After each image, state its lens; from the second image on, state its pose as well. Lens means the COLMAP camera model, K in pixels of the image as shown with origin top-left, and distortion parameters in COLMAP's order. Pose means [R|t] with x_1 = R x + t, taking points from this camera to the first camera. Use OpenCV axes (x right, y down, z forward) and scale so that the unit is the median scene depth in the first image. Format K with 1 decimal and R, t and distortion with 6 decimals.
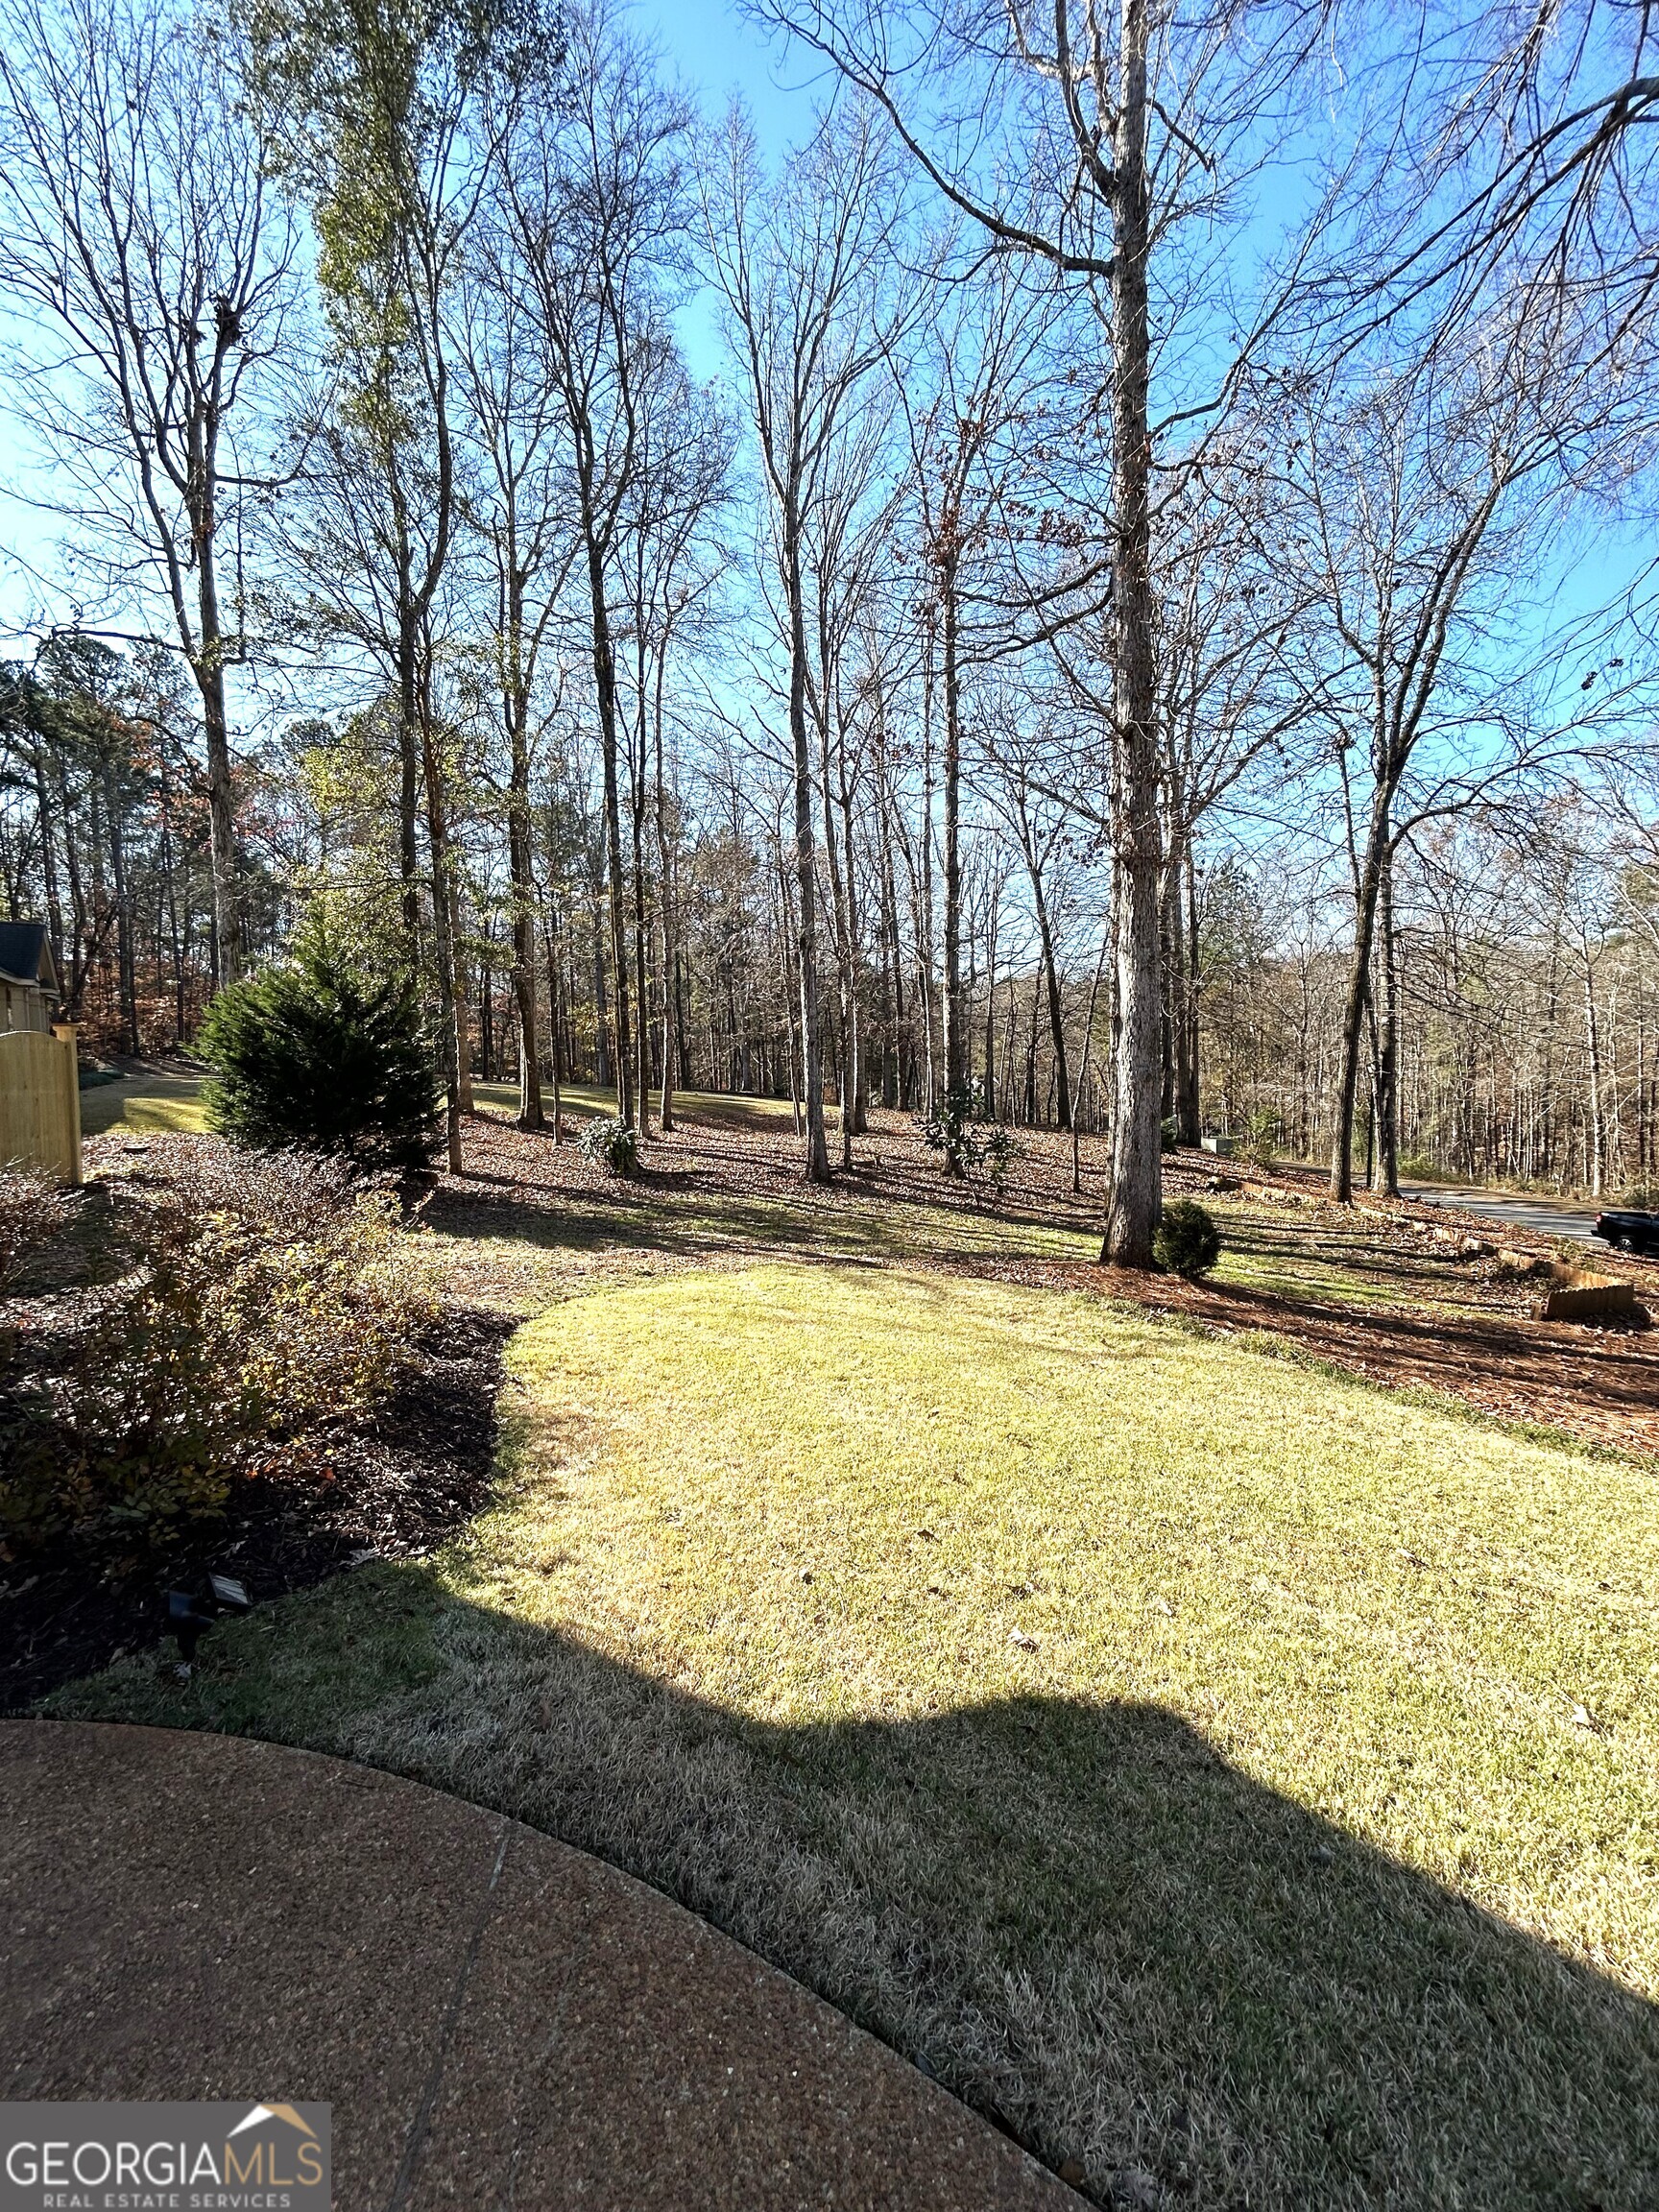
lens RADIAL K [[886.7, 0, 829.5], [0, 886.7, 1106.0], [0, 0, 1]] dist [0.000923, 0.000132]
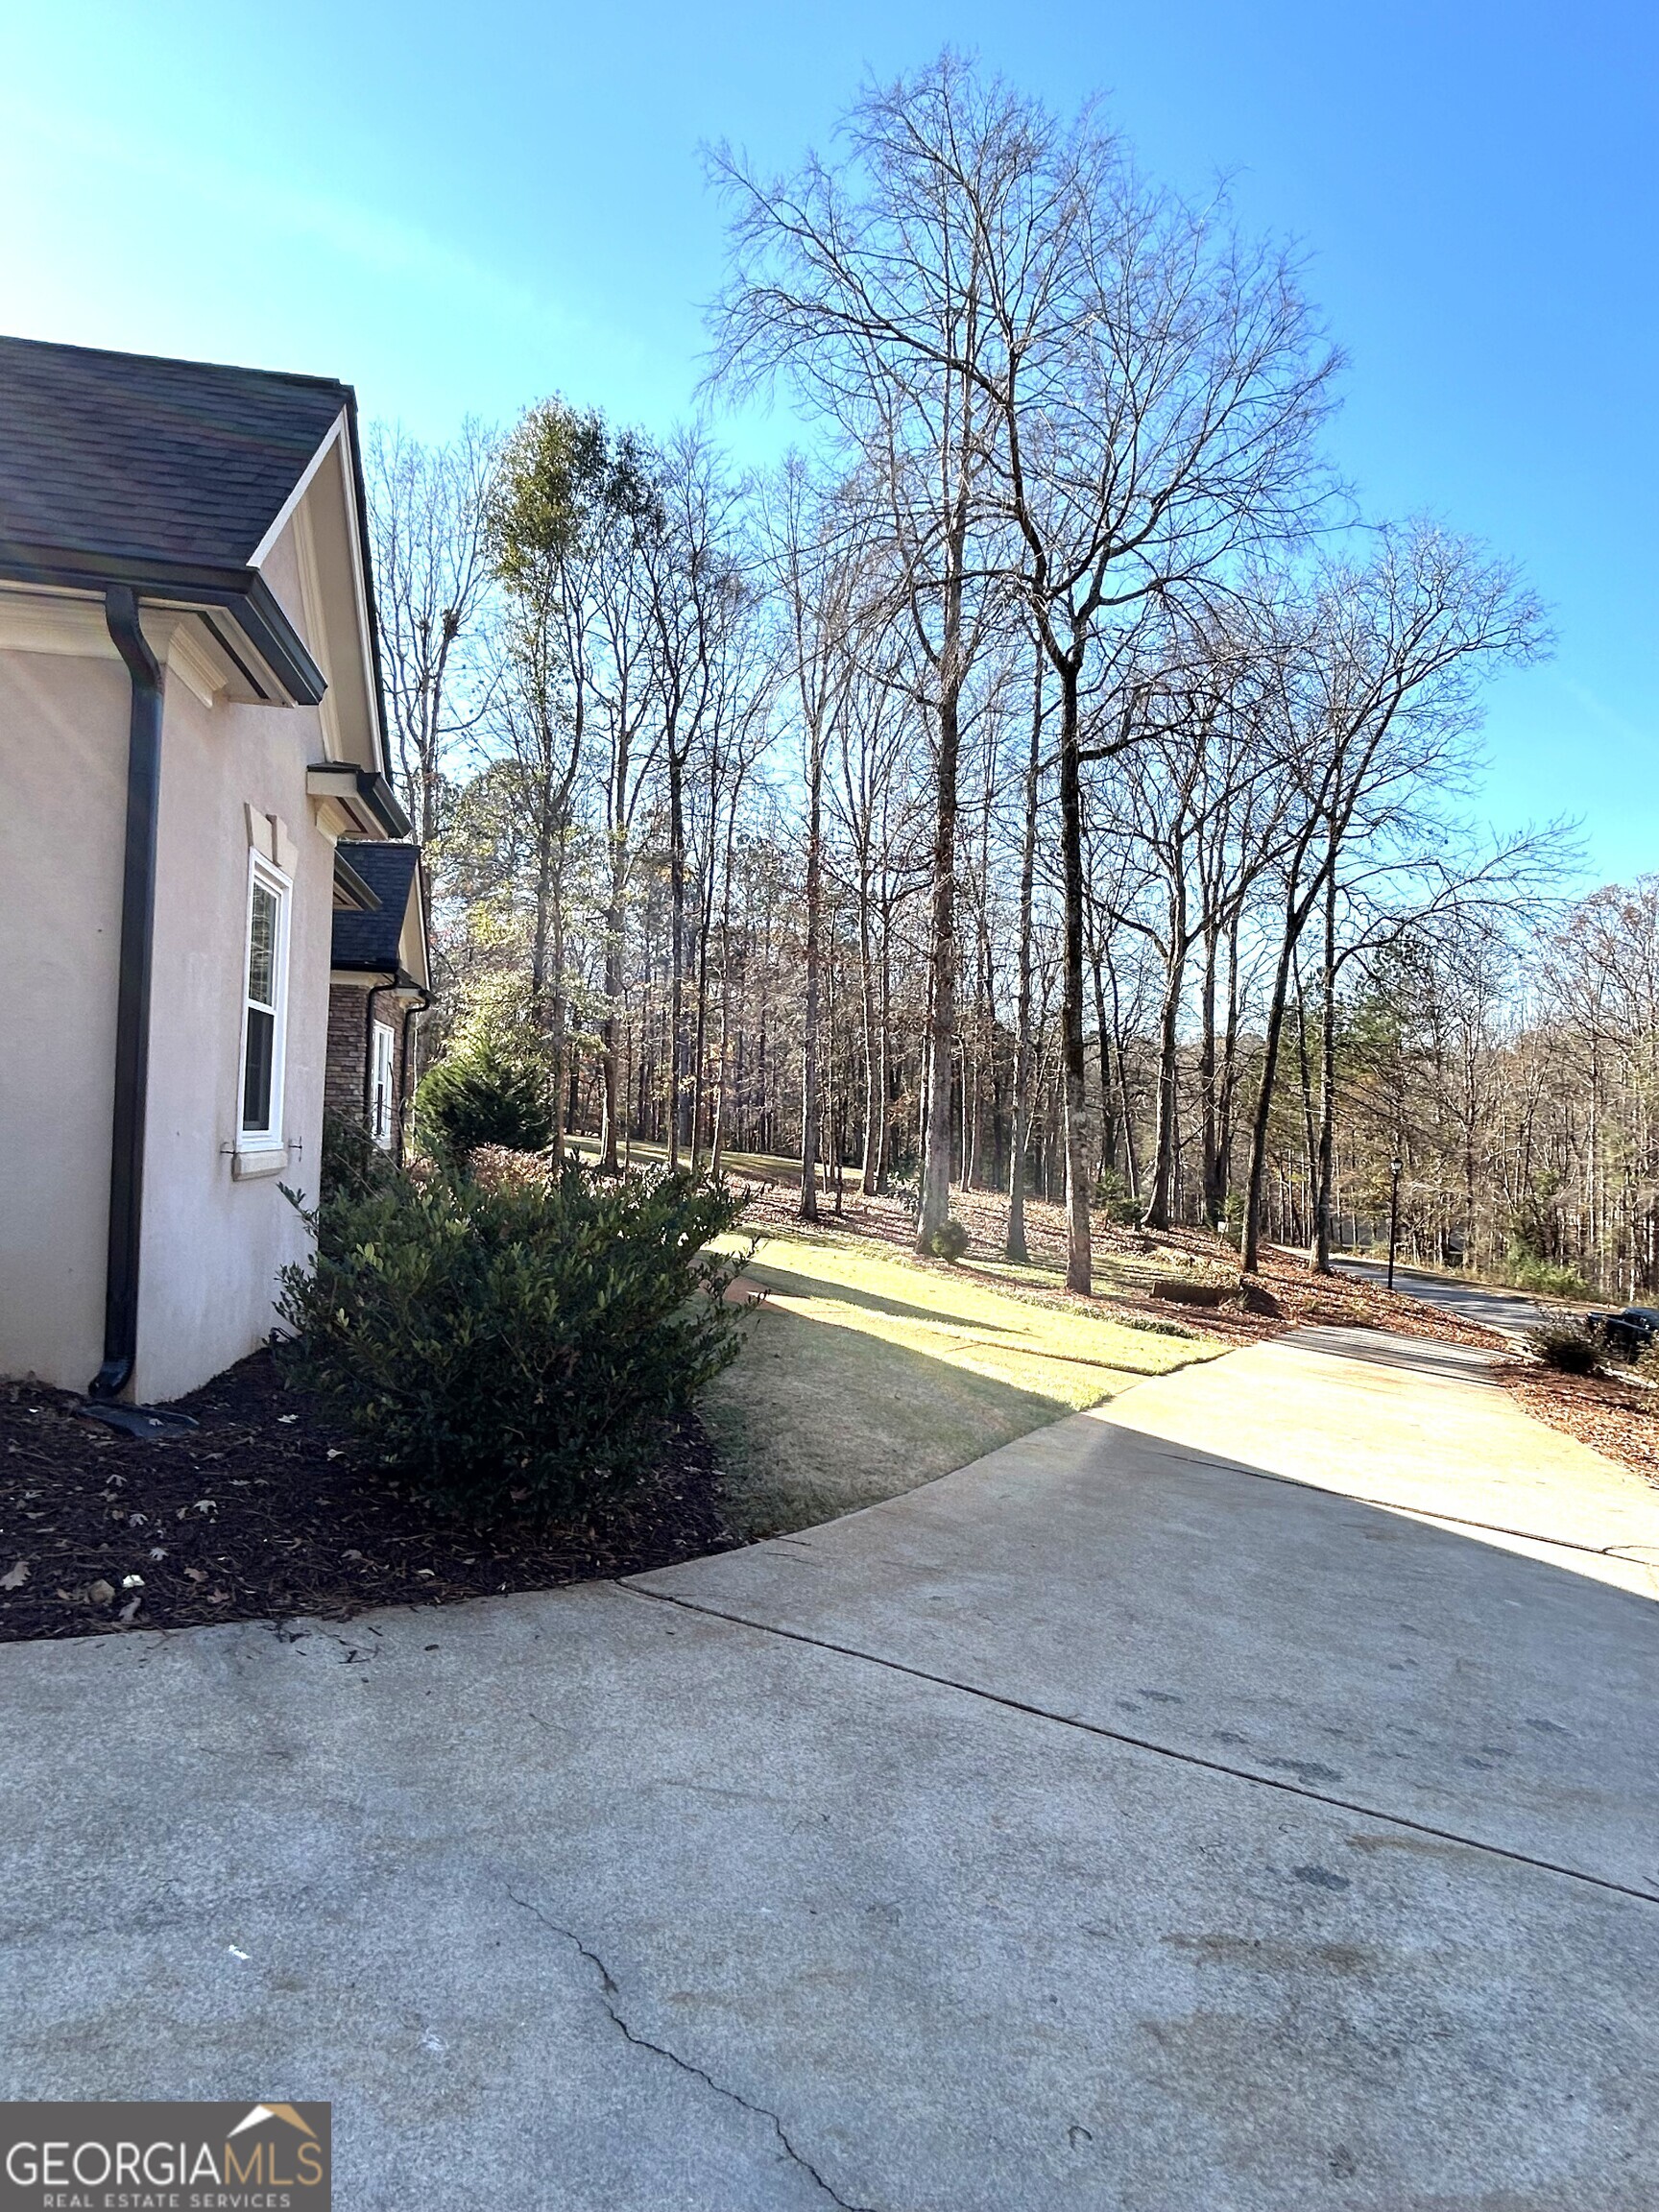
lens RADIAL K [[1146.0, 0, 829.5], [0, 1146.0, 1106.0], [0, 0, 1]] dist [-0.001110, -0.000257]
pose [[0.989662, 0.044191, -0.136441, 0.248082], [-0.053626, 0.996360, -0.066267, 0.025222], [0.133016, 0.072899, 0.988429, -0.735748]]
